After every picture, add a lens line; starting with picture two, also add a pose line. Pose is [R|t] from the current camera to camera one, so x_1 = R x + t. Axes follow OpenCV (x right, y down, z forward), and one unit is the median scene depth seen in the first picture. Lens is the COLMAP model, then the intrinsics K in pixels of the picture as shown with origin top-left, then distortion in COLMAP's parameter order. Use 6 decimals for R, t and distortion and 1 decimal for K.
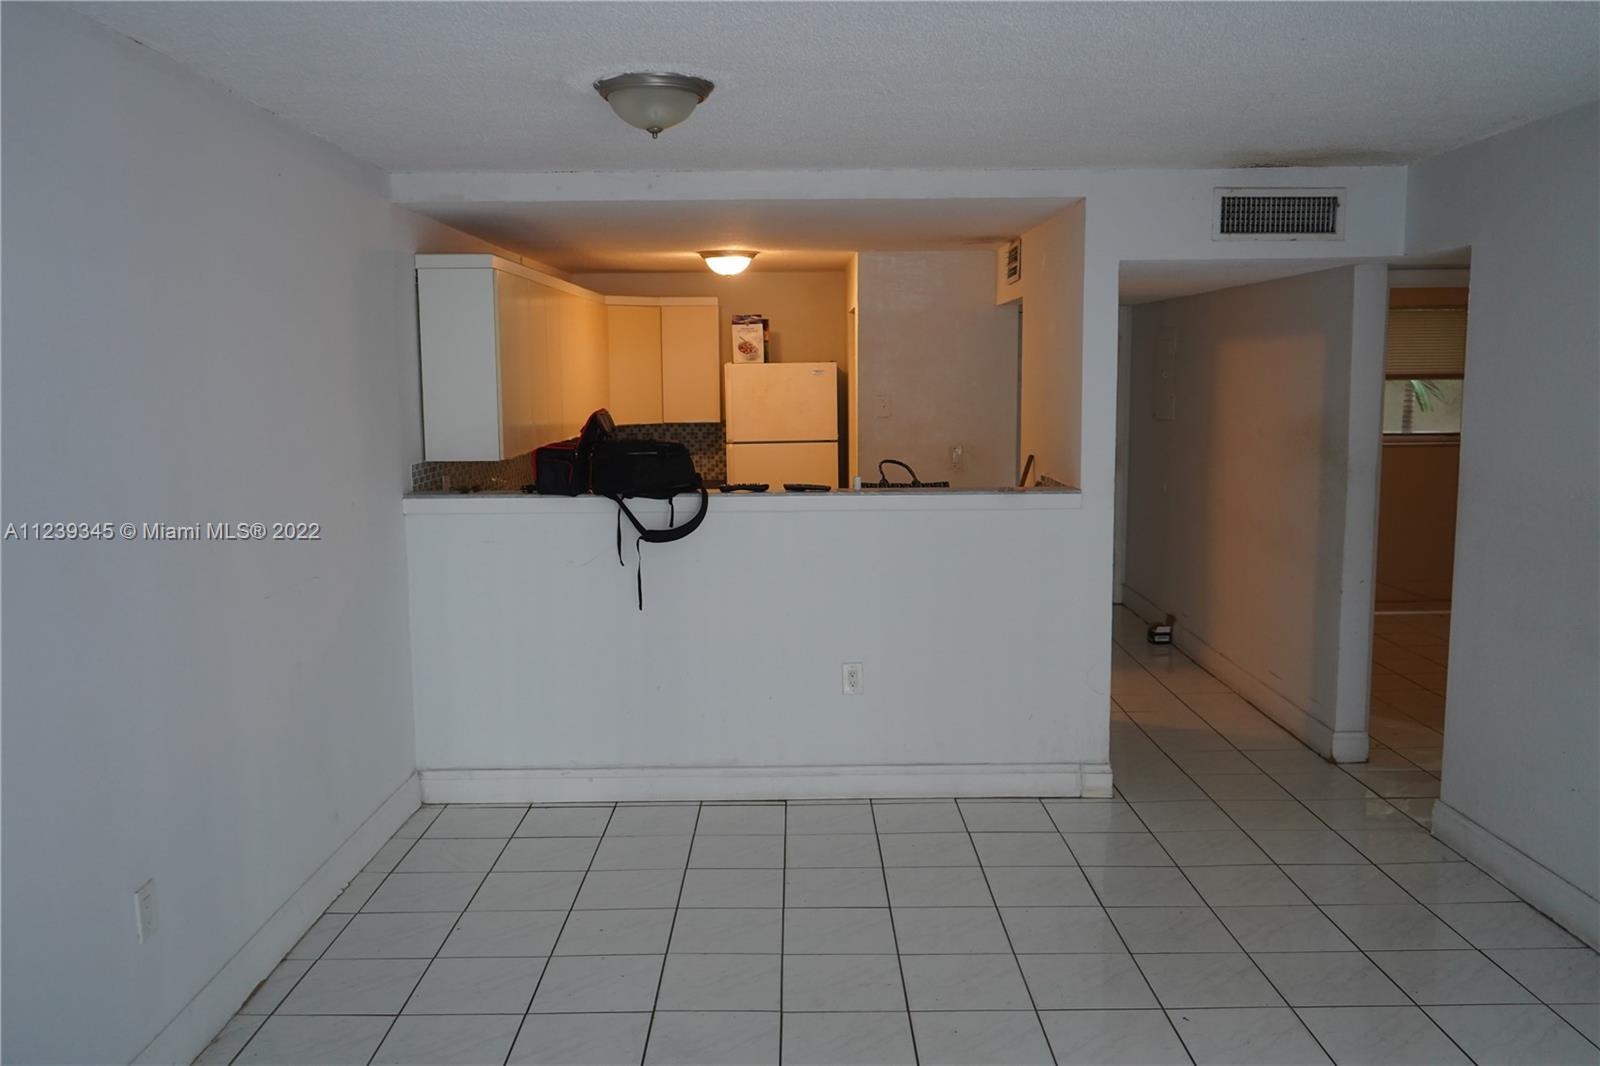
lens RADIAL K [[1286.5, 0, 800.0], [0, 1286.5, 533.0], [0, 0, 1]] dist [-0.009297, 0.008023]
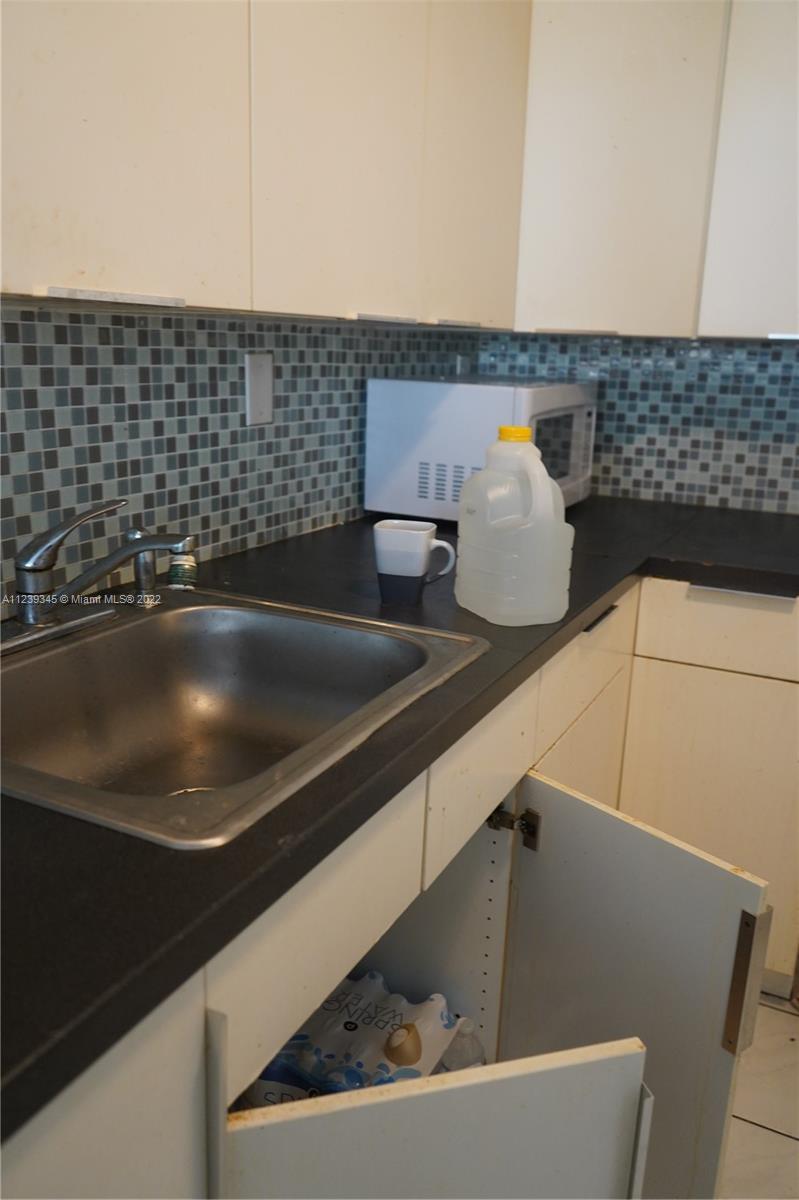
lens RADIAL K [[964.9, 0, 399.5], [0, 964.9, 600.0], [0, 0, 1]] dist [-0.009297, 0.008023]
pose [[0.903287, 0.148406, -0.402552, -0.112101], [-0.099587, 0.985169, 0.139732, -0.077539], [0.417318, -0.086129, 0.904670, 1.242728]]
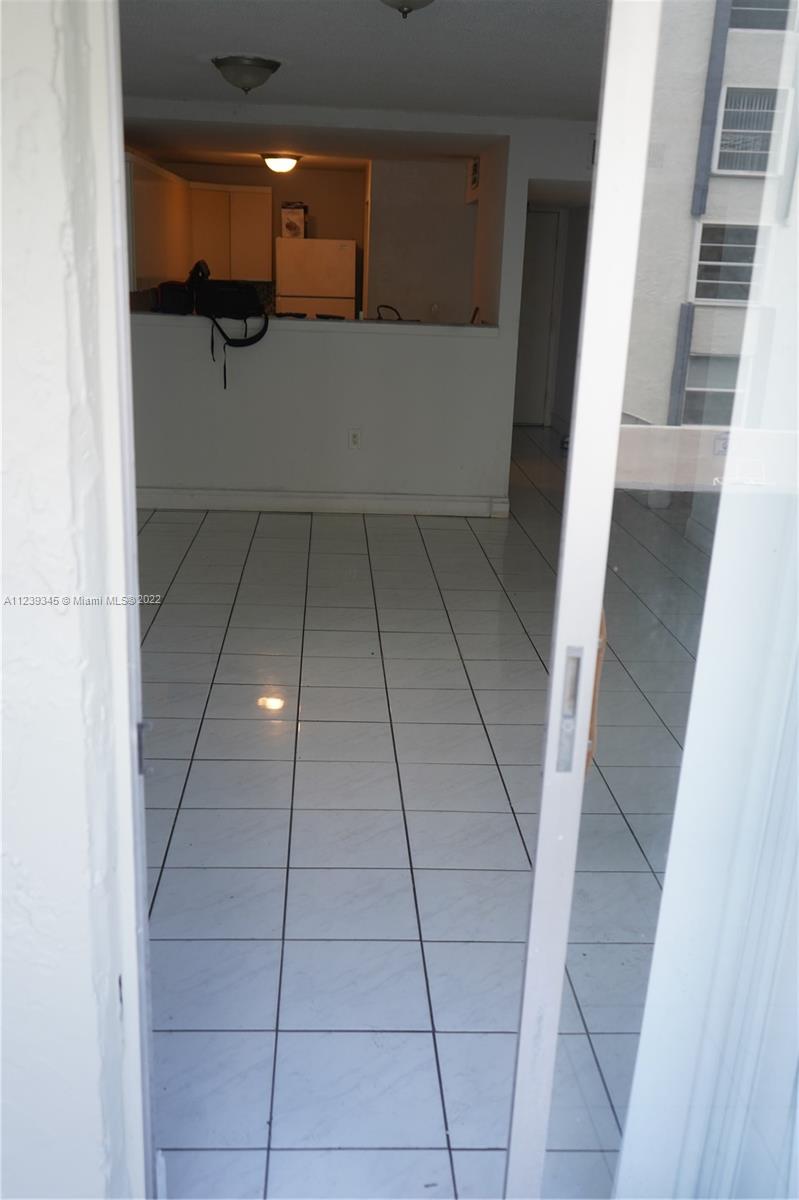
lens RADIAL K [[1095.4, 0, 399.5], [0, 1095.4, 600.0], [0, 0, 1]] dist [0.012667, -0.002964]
pose [[0.997302, 0.027406, 0.068098, 0.008165], [-0.039051, 0.983605, 0.176057, 0.065786], [-0.062157, -0.178242, 0.982022, -0.403514]]
